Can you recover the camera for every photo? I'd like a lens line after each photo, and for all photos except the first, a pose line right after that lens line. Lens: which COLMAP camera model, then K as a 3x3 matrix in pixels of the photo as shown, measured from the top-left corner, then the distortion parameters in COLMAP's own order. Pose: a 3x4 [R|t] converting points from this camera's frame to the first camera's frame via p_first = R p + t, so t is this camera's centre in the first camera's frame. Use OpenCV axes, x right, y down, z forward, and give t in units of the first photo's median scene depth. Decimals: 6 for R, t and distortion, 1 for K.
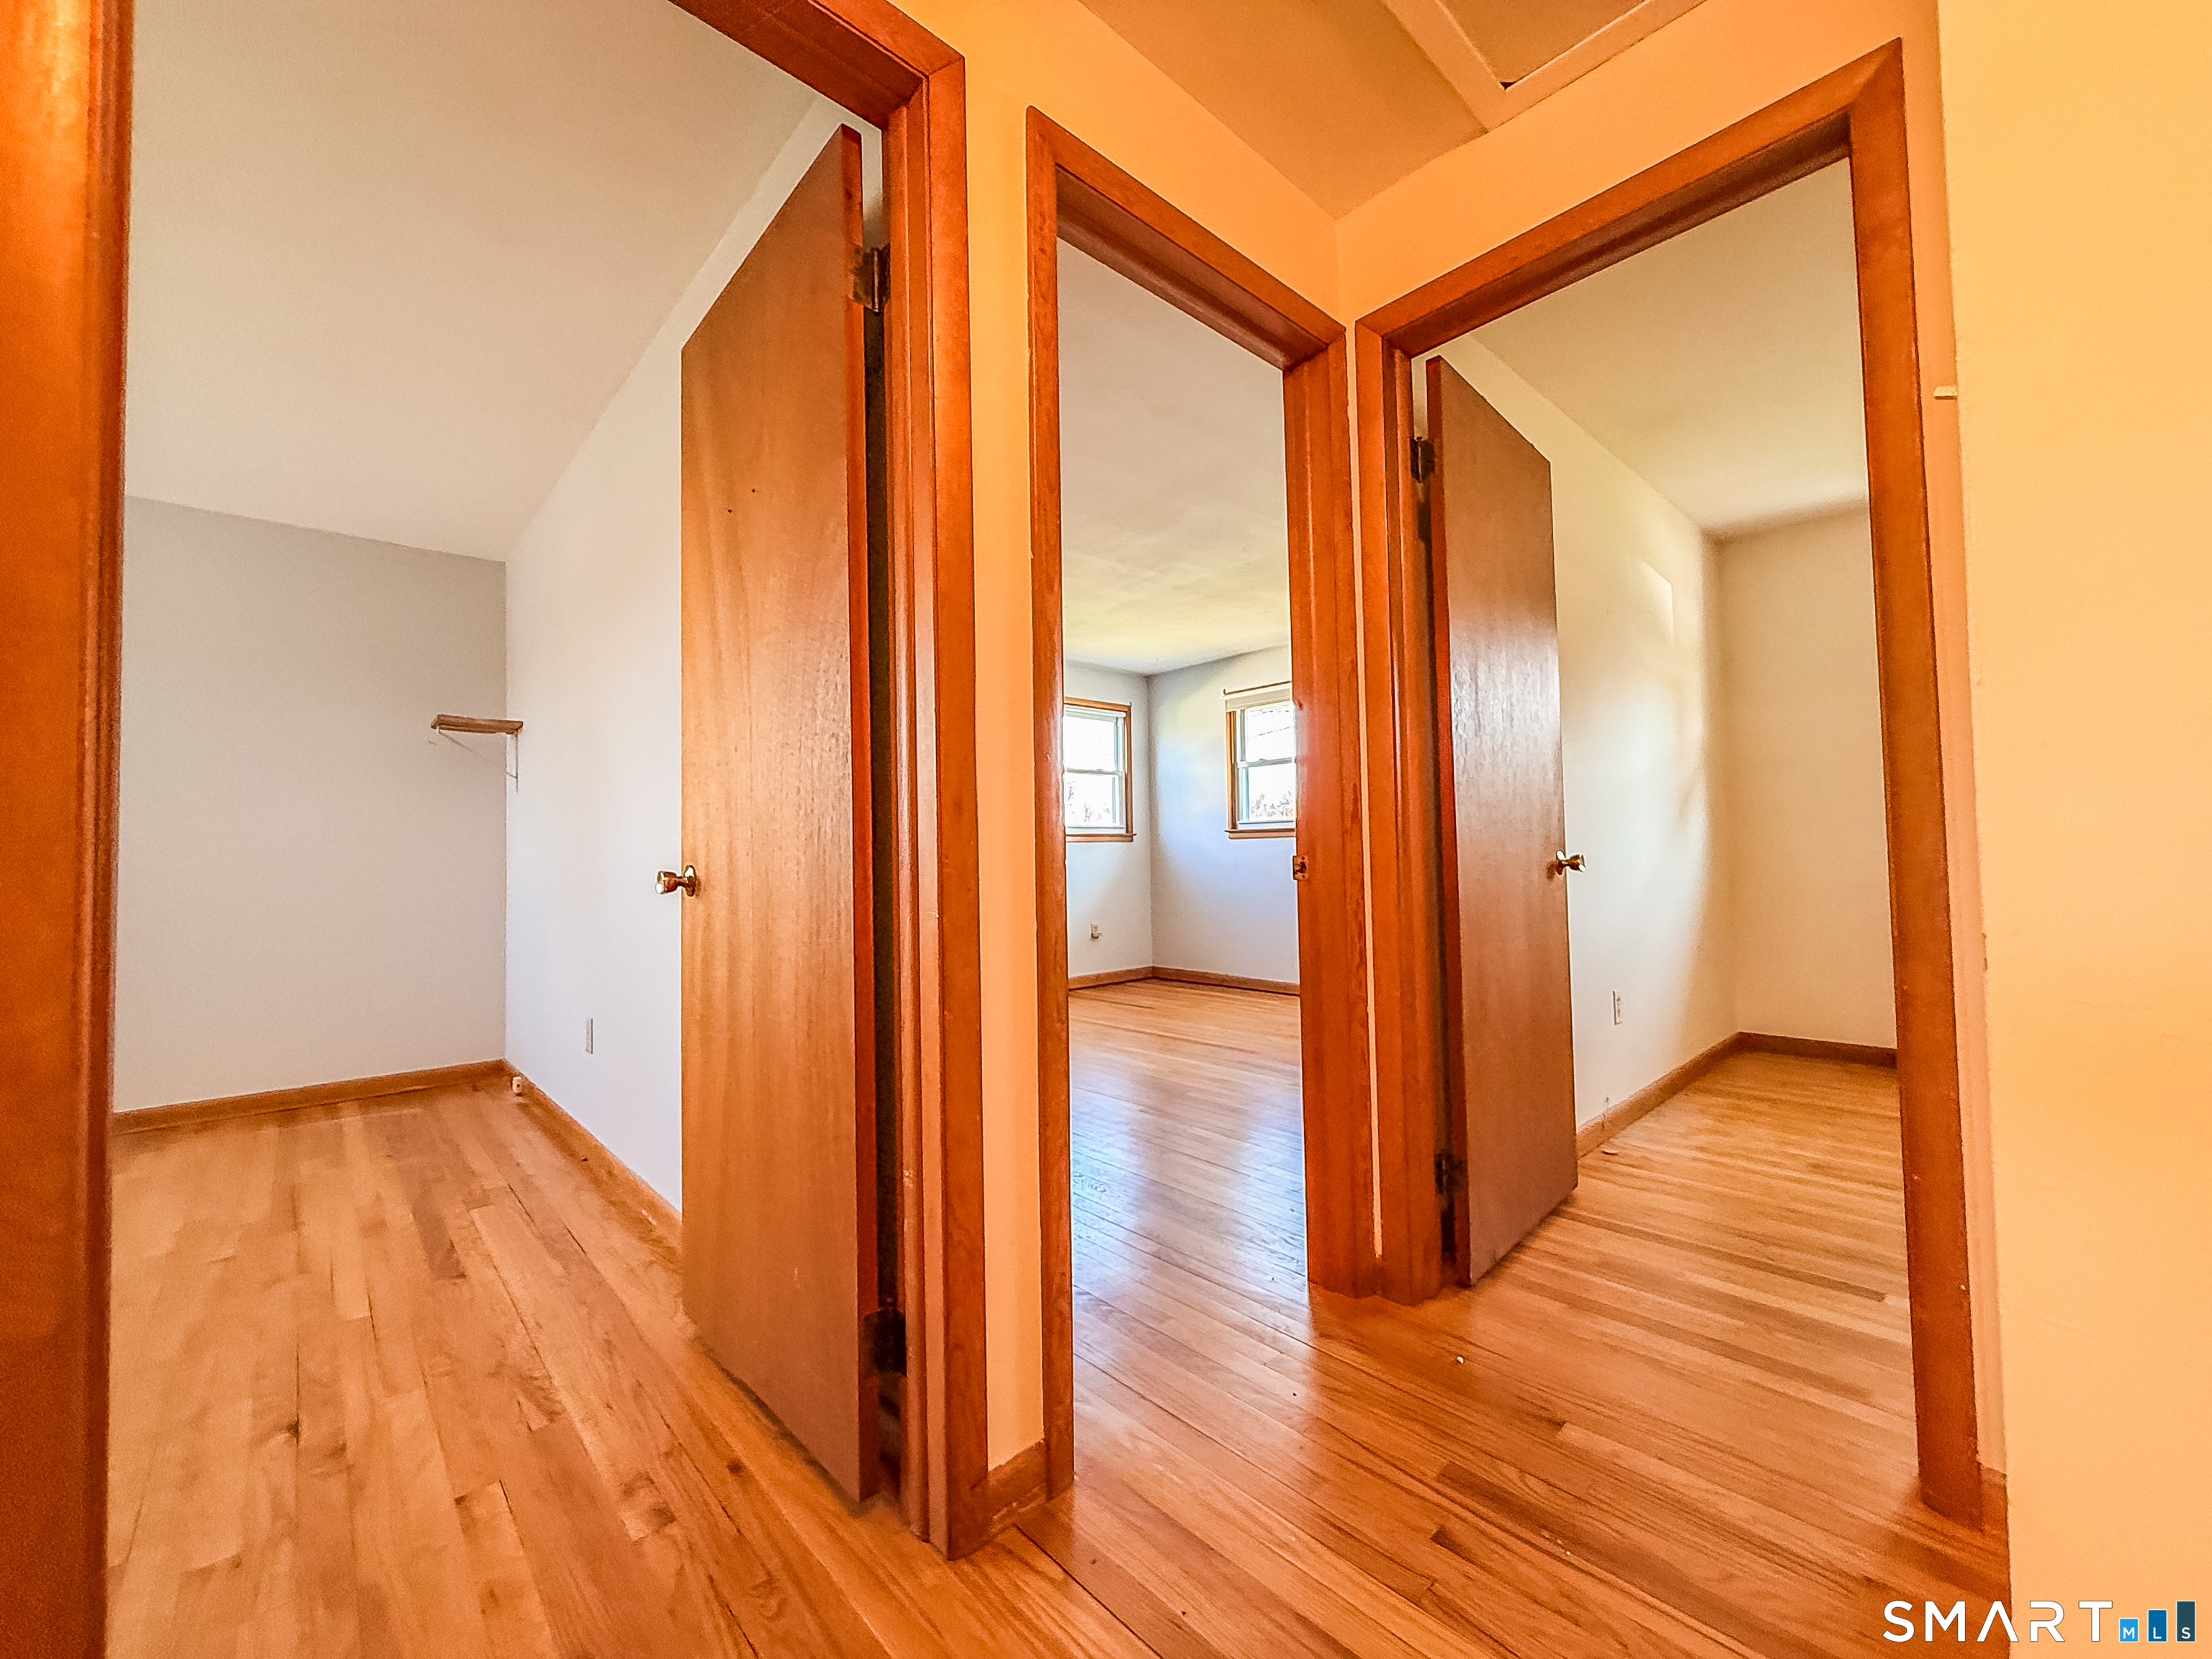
lens RADIAL K [[880.8, 0, 1101.3], [0, 880.8, 833.3], [0, 0, 1]] dist [0.001407, 0.000090]
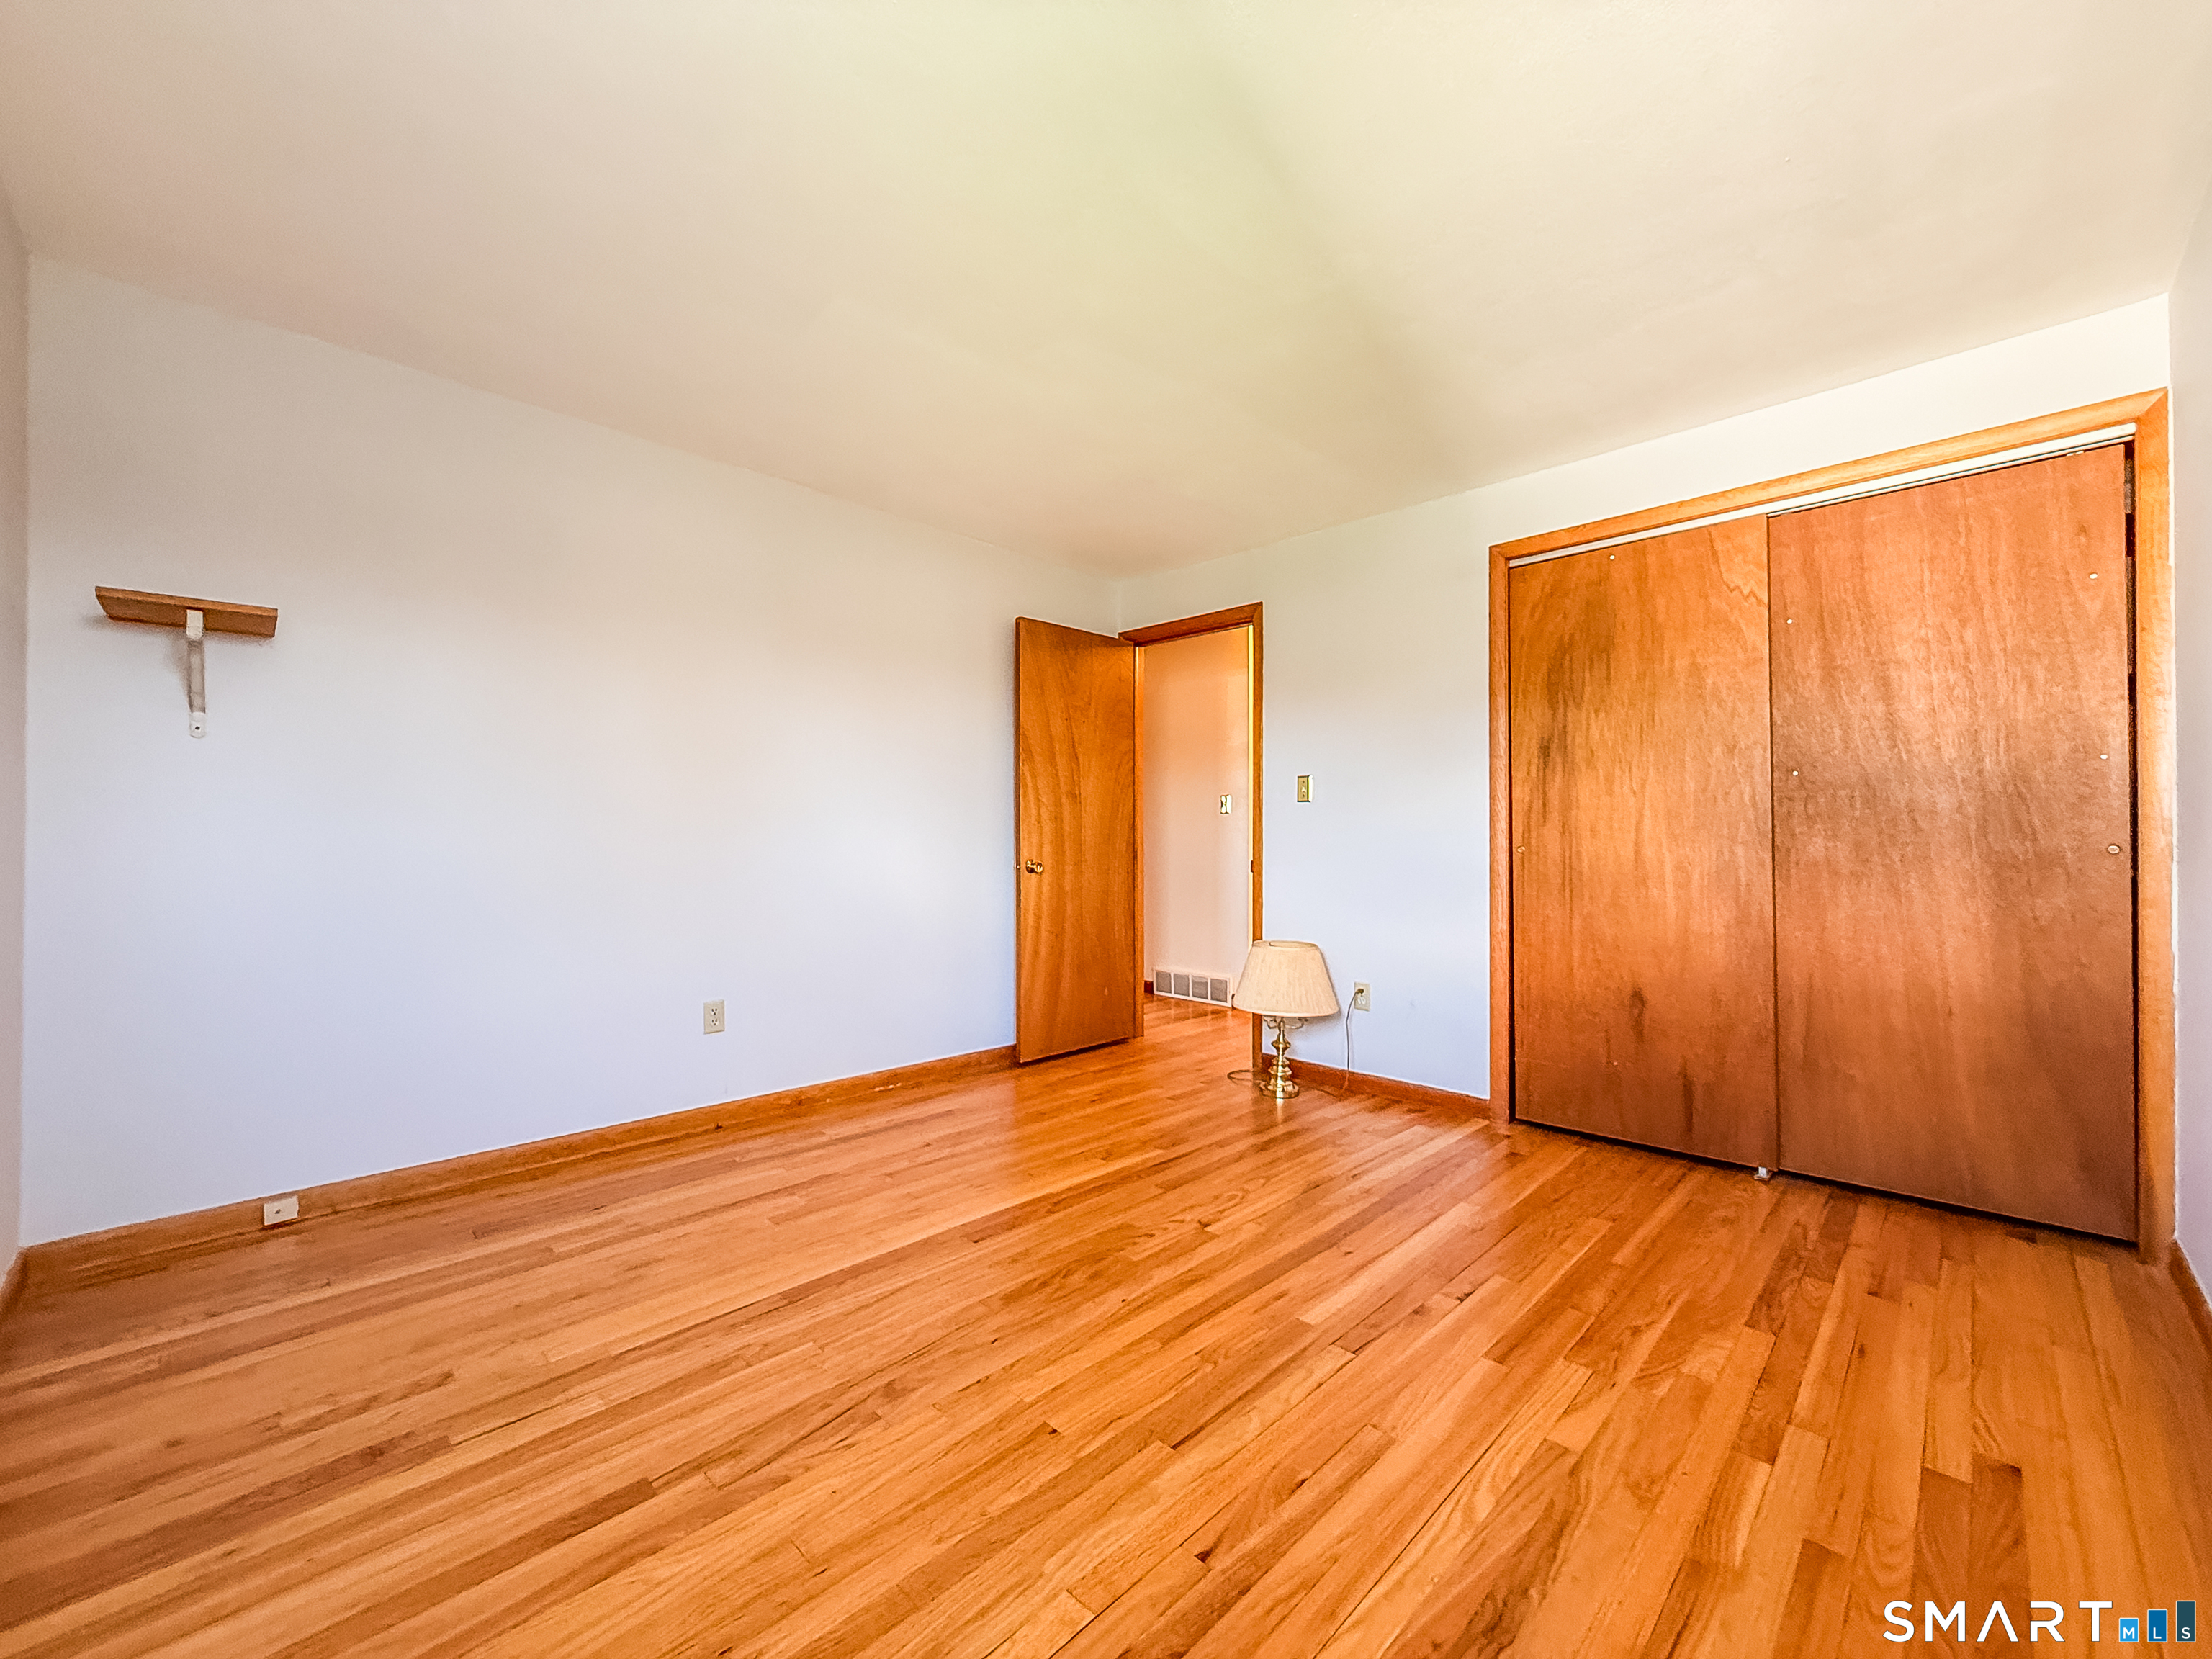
lens RADIAL K [[880.8, 0, 1101.3], [0, 880.8, 833.3], [0, 0, 1]] dist [0.001407, 0.000090]
pose [[-0.049658, 0.021022, 0.998545, -1.578439], [-0.033505, 0.999181, -0.022701, 0.011757], [-0.998204, -0.034584, -0.048913, 0.542710]]
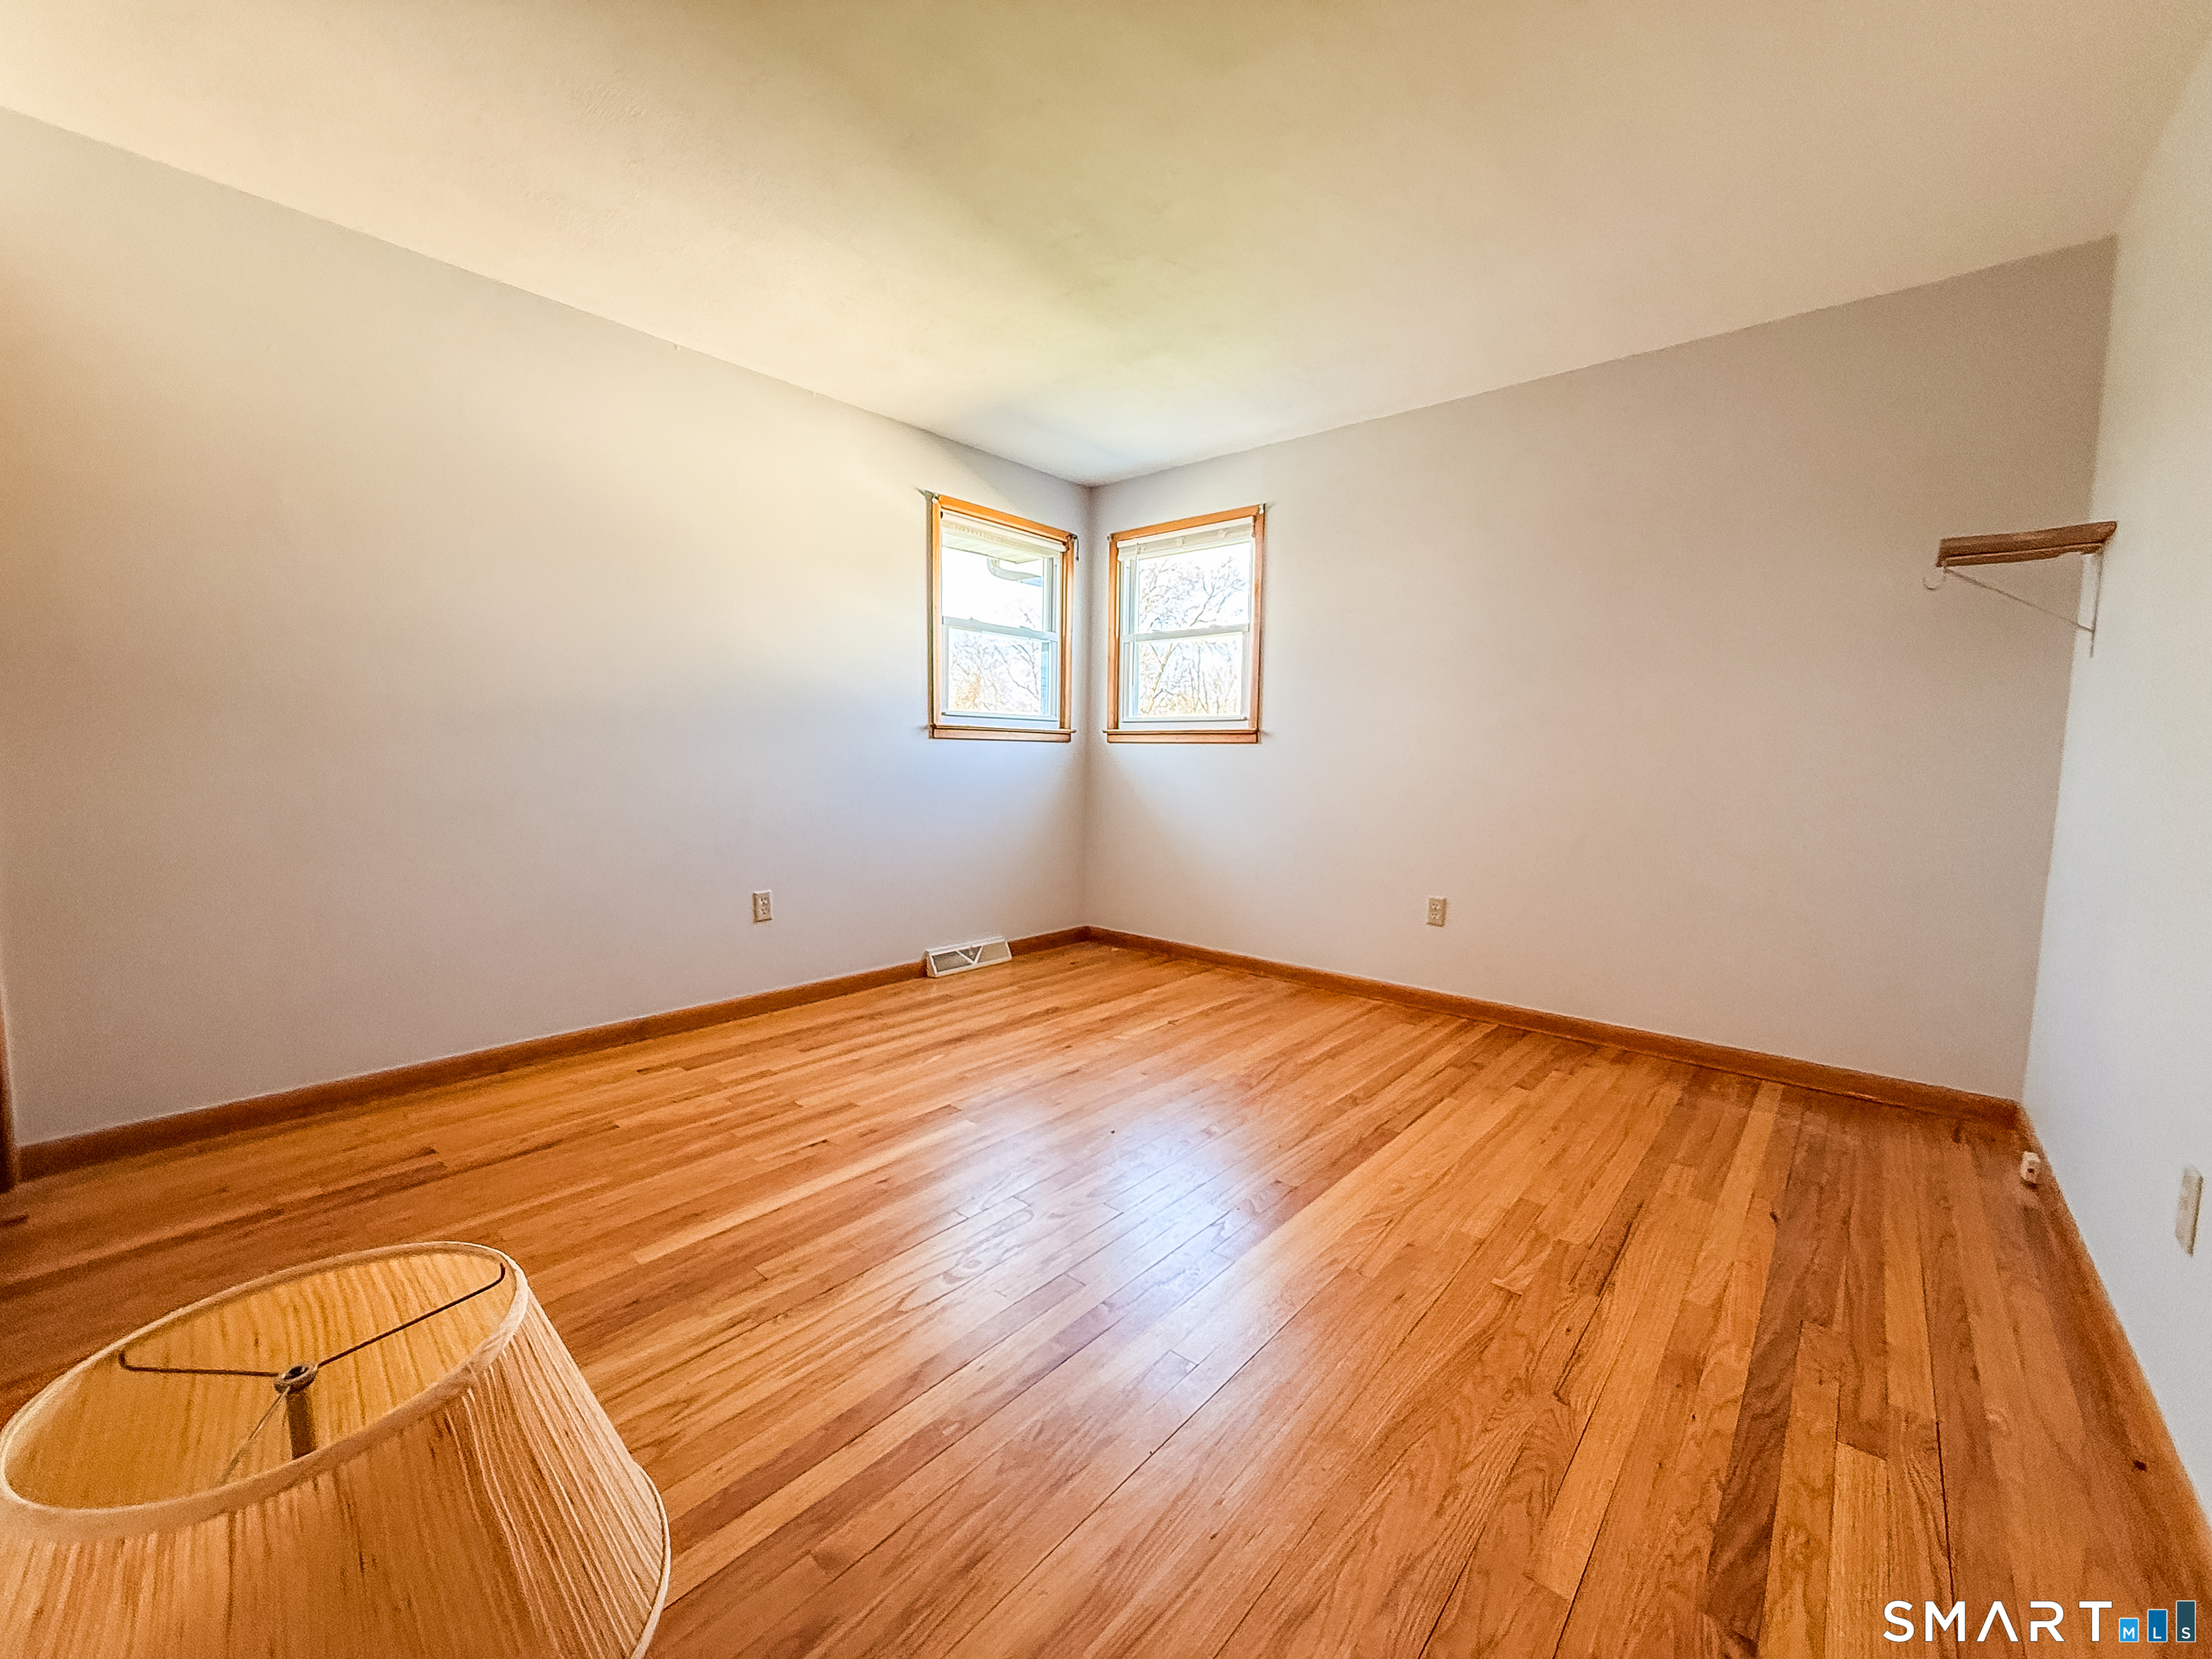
lens RADIAL K [[880.8, 0, 1101.3], [0, 880.8, 833.3], [0, 0, 1]] dist [0.001407, 0.000090]
pose [[0.116653, 0.109441, -0.987125, -0.217656], [0.015966, 0.993575, 0.112043, -0.010325], [0.993044, -0.028830, 0.114156, 0.394601]]
